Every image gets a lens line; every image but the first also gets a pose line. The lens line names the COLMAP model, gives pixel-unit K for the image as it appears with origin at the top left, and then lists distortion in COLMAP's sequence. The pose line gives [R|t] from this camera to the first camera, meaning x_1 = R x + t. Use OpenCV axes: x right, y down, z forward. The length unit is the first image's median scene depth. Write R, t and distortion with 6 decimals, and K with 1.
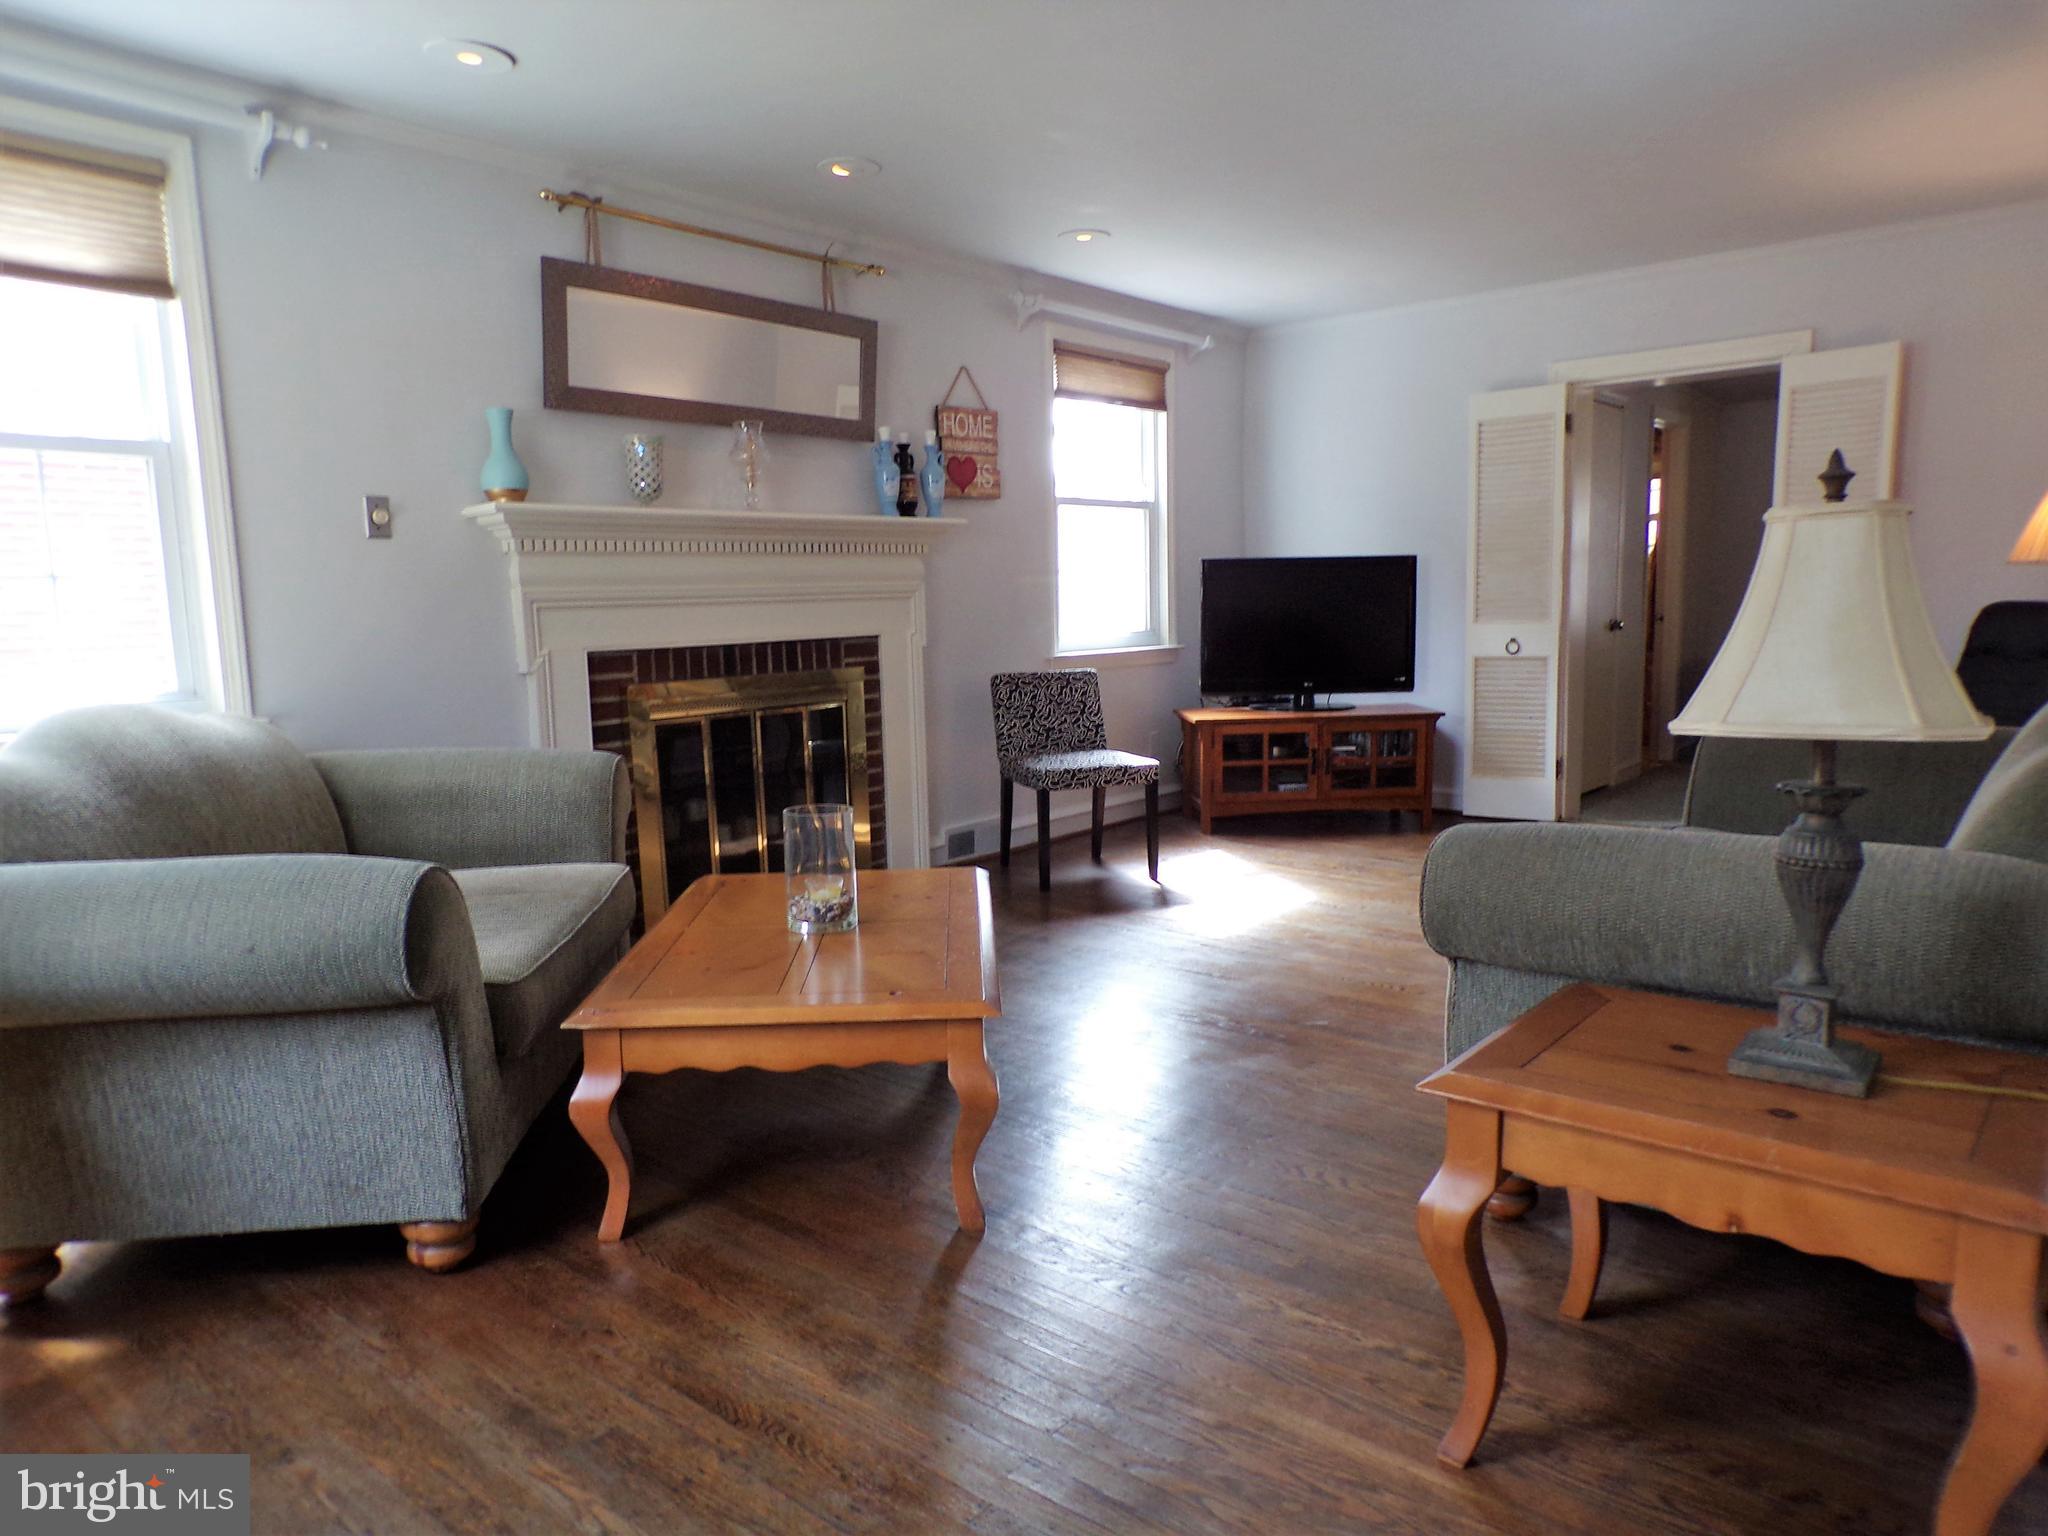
lens RADIAL K [[1369.9, 0, 1026.3], [0, 1369.9, 768.2], [0, 0, 1]] dist [-0.004218, -0.002299]
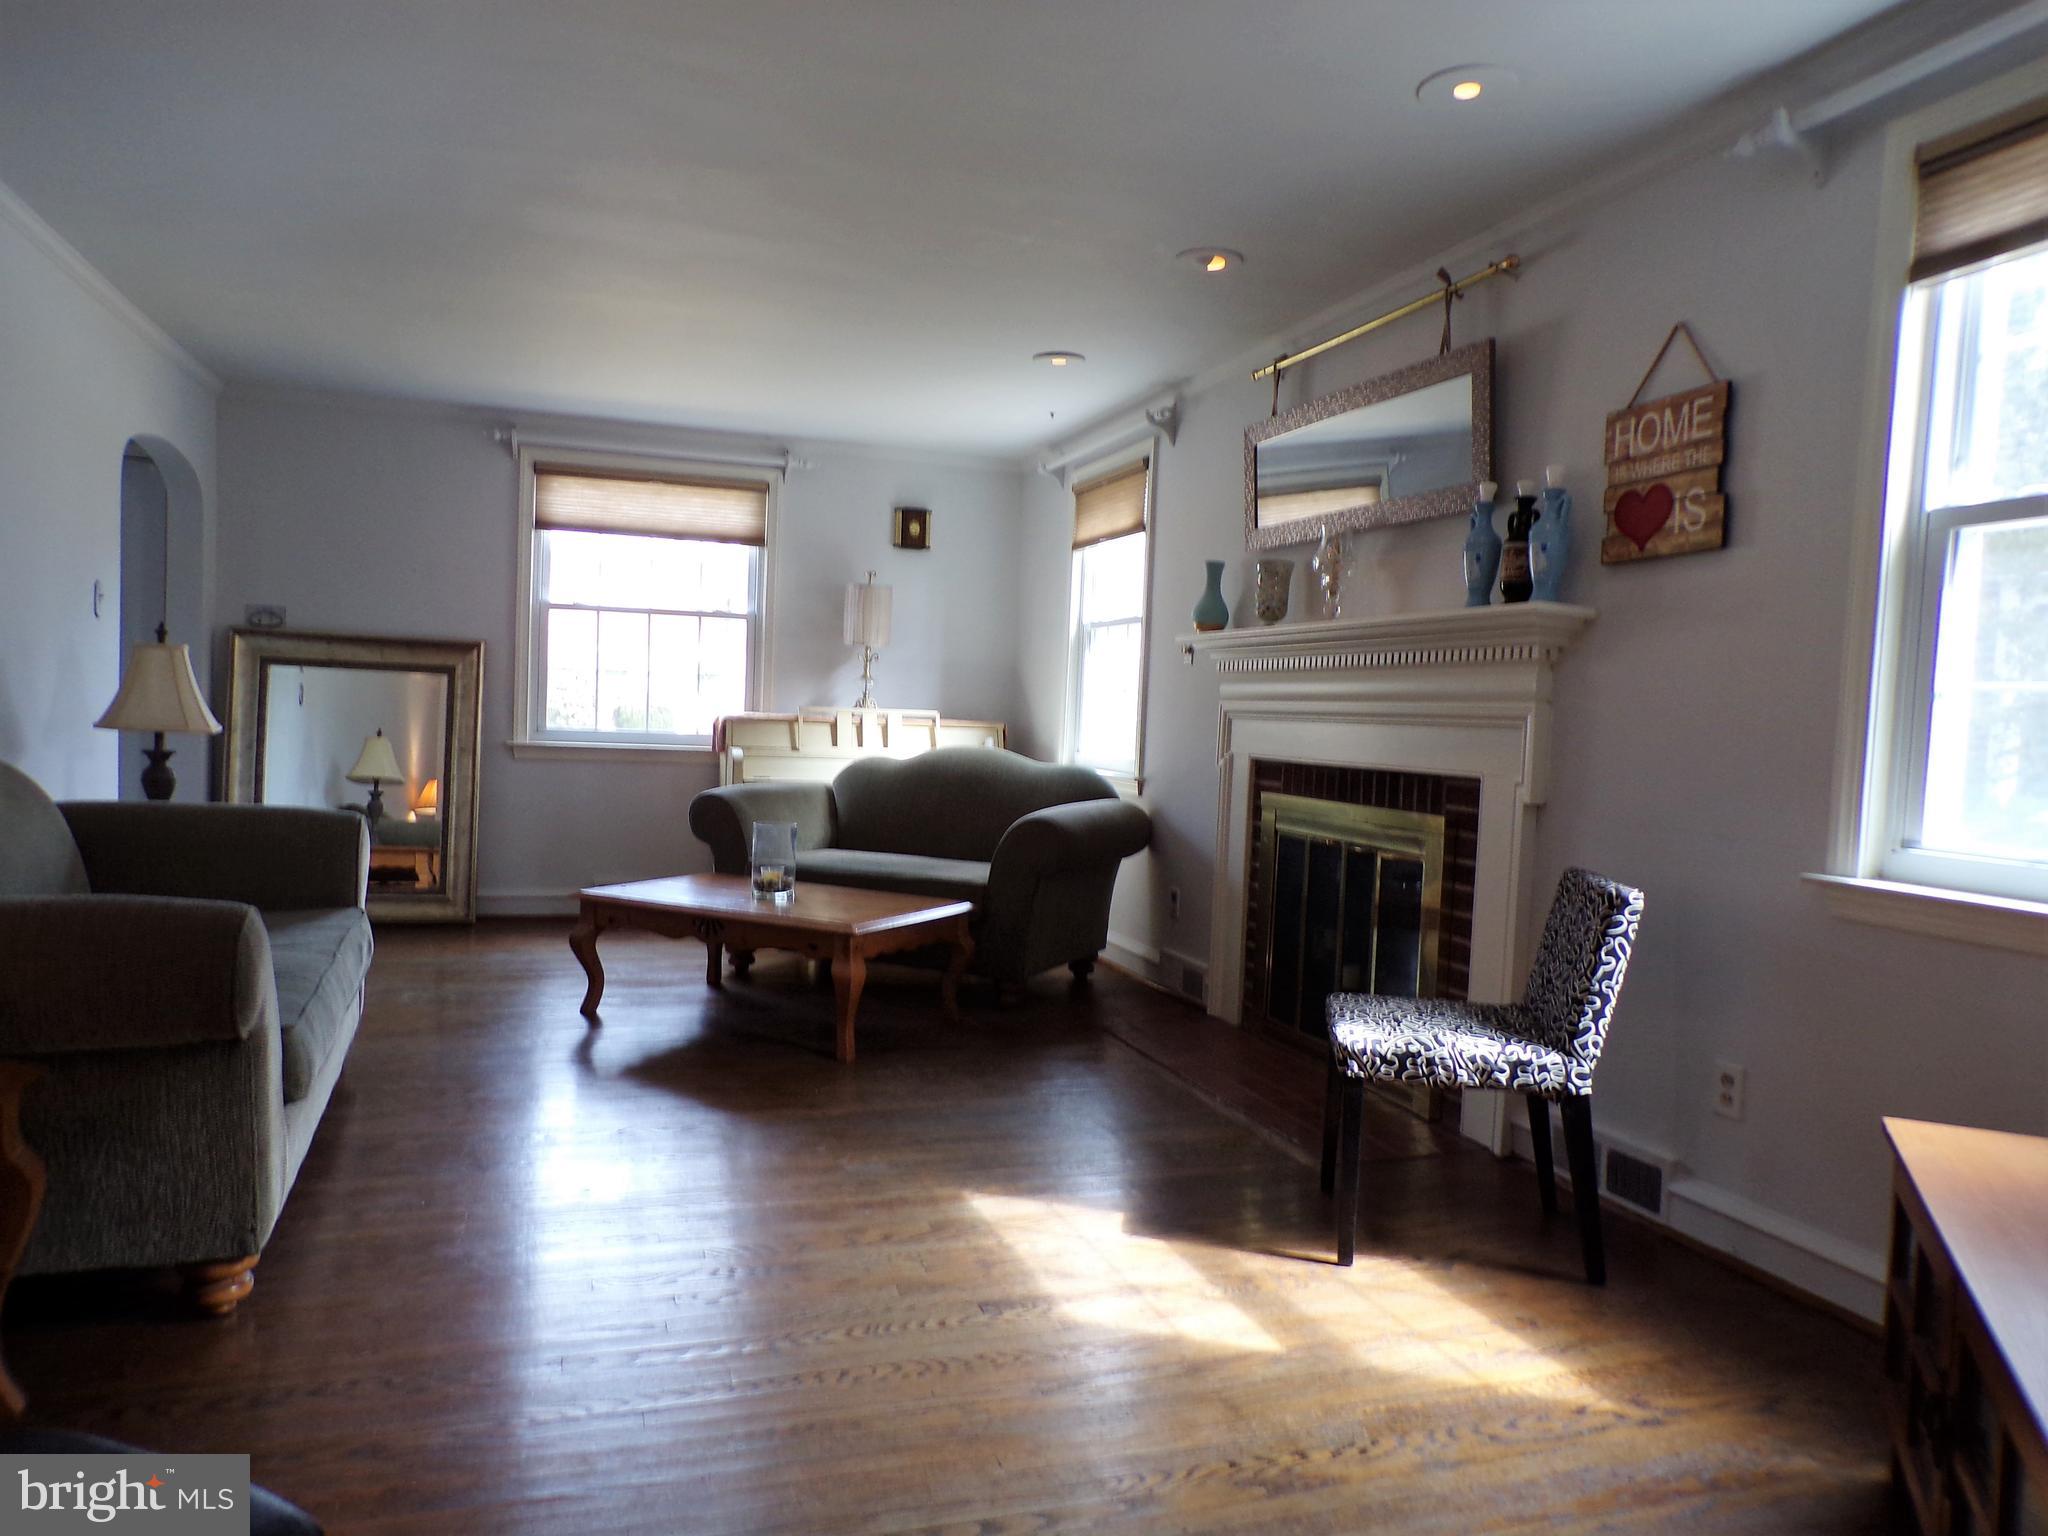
lens RADIAL K [[1369.9, 0, 1022.2], [0, 1369.9, 774.7], [0, 0, 1]] dist [-0.004218, -0.002299]
pose [[-0.519795, 0.026452, -0.853881, 0.574258], [-0.154544, 0.980118, 0.124440, -0.141630], [0.840196, 0.196646, -0.505372, 1.093378]]
